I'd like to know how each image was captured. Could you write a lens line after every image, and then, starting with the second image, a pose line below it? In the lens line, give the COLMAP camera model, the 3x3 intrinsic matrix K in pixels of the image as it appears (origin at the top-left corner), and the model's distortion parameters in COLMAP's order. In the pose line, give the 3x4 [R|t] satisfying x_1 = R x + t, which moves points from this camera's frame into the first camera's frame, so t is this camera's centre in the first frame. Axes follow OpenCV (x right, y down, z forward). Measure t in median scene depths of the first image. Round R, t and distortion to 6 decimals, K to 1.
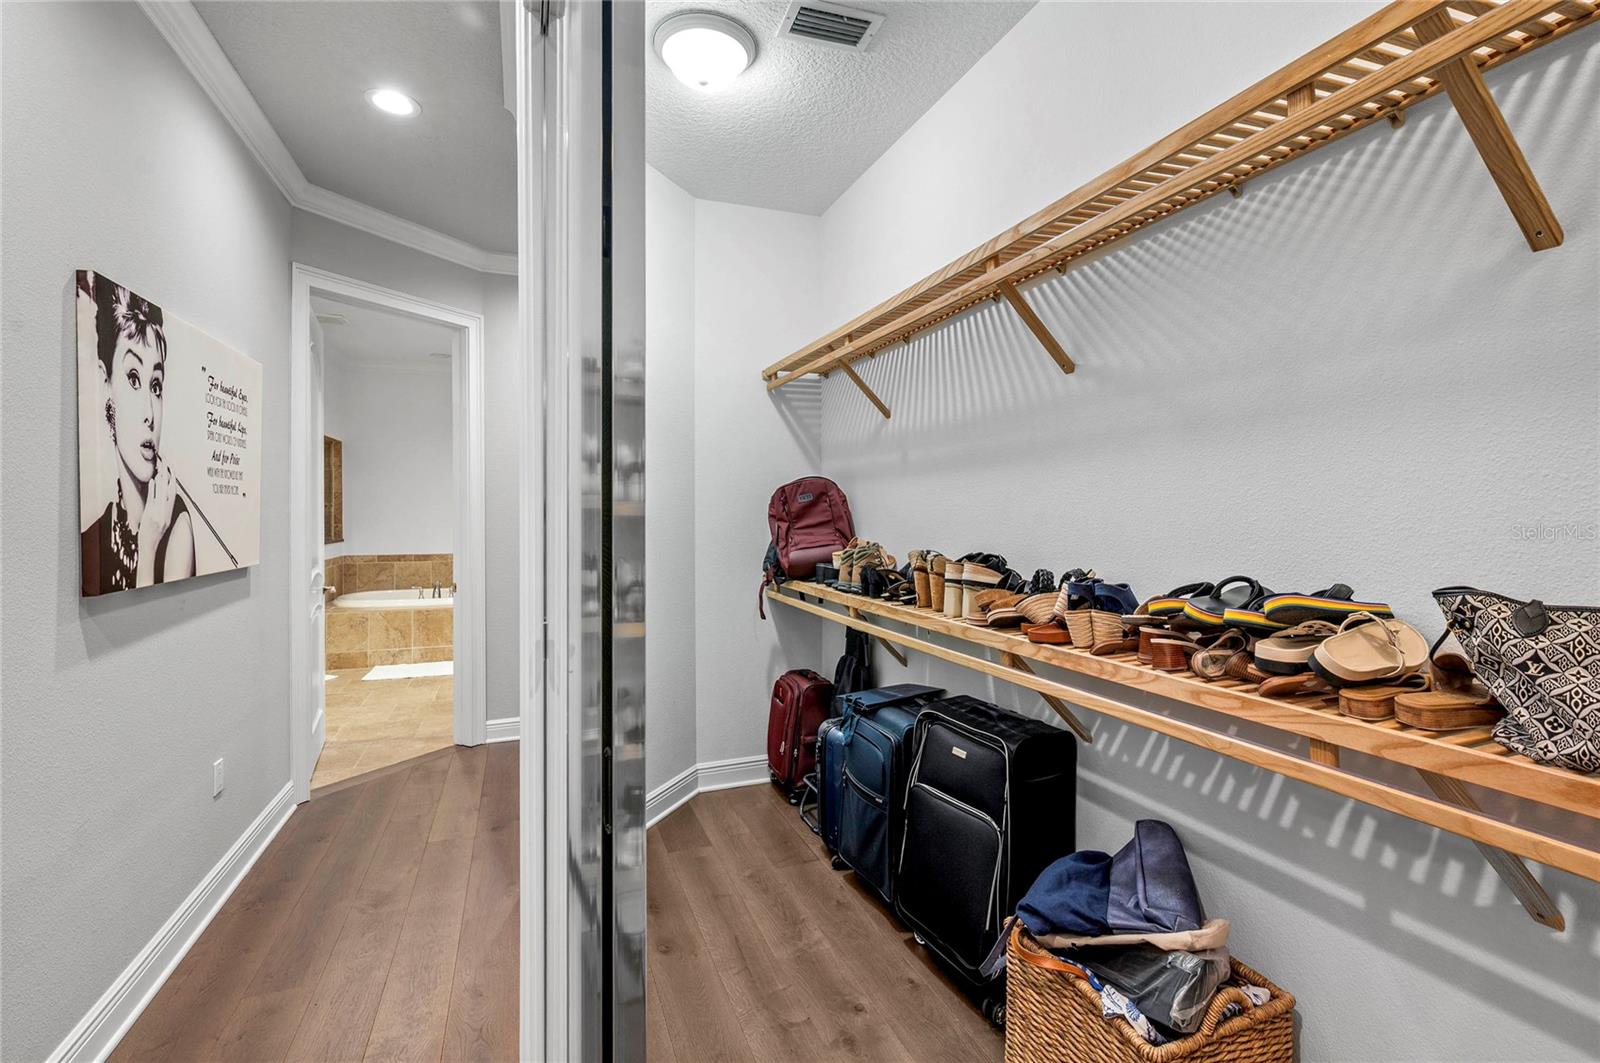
lens RADIAL K [[710.7, 0, 800.0], [0, 710.7, 531.5], [0, 0, 1]] dist [0.001906, 0.000246]
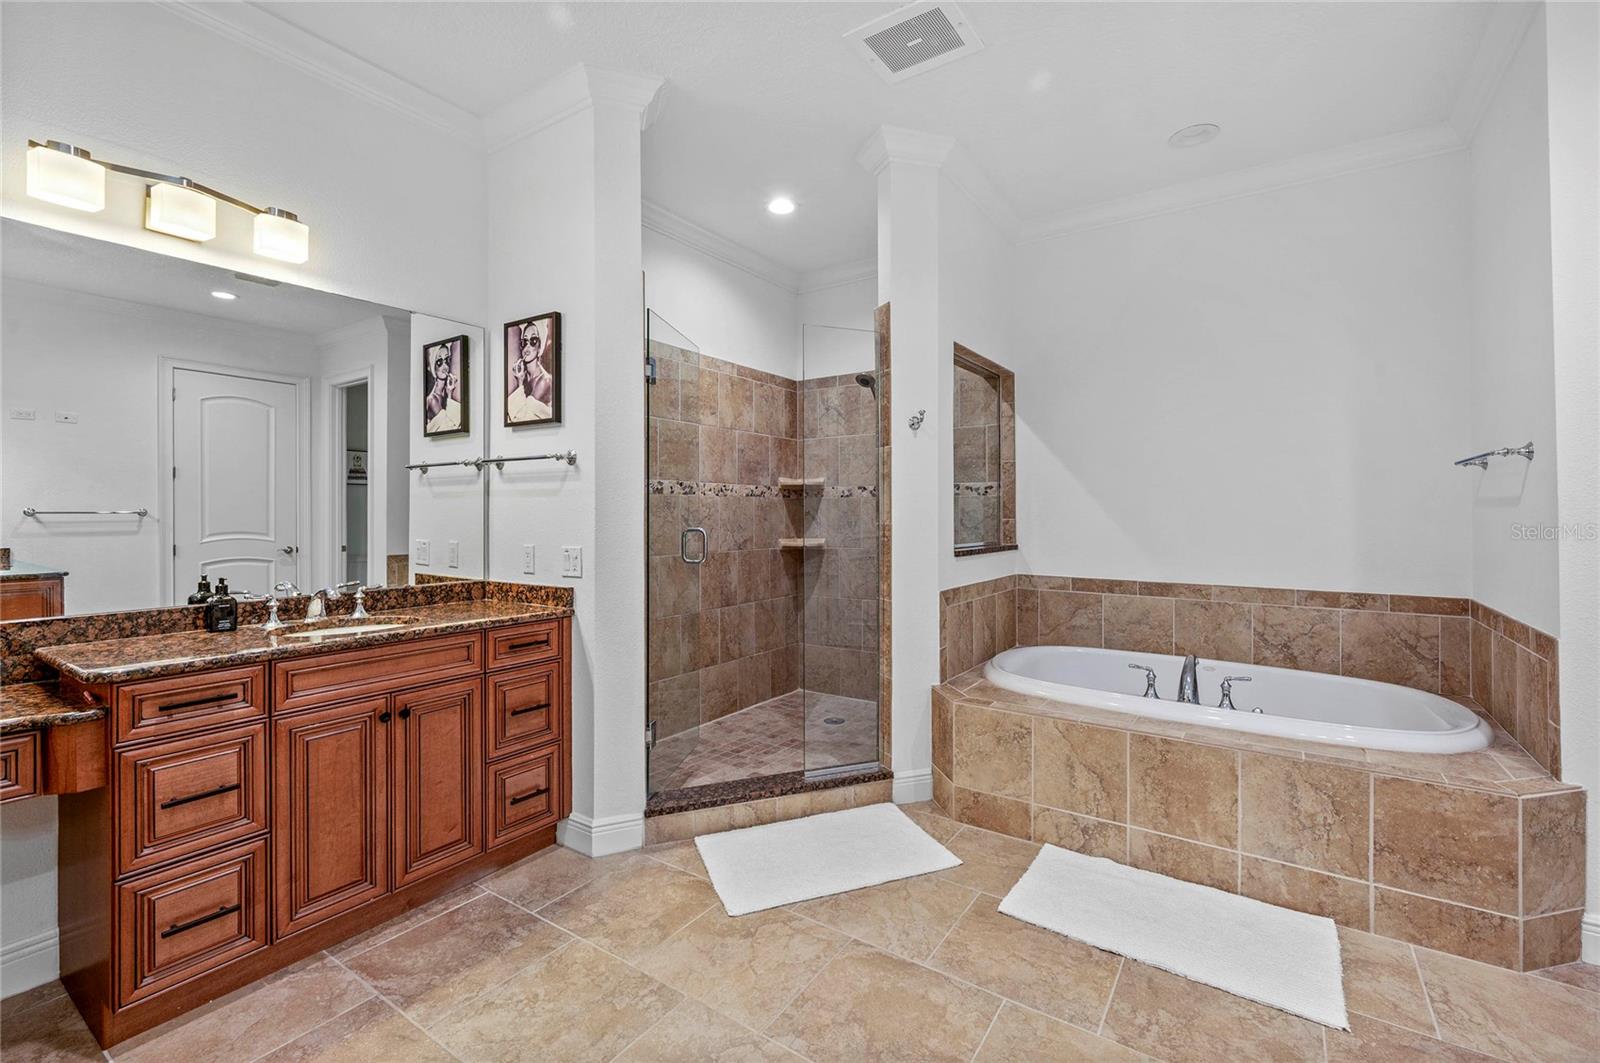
lens RADIAL K [[693.3, 0, 798.0], [0, 693.3, 513.1], [0, 0, 1]] dist [0.000047, -0.000008]
pose [[0.562400, -0.003699, -0.826857, -0.316396], [-0.017384, 0.999716, -0.016297, -0.002495], [0.826683, 0.023540, 0.562176, 0.604160]]
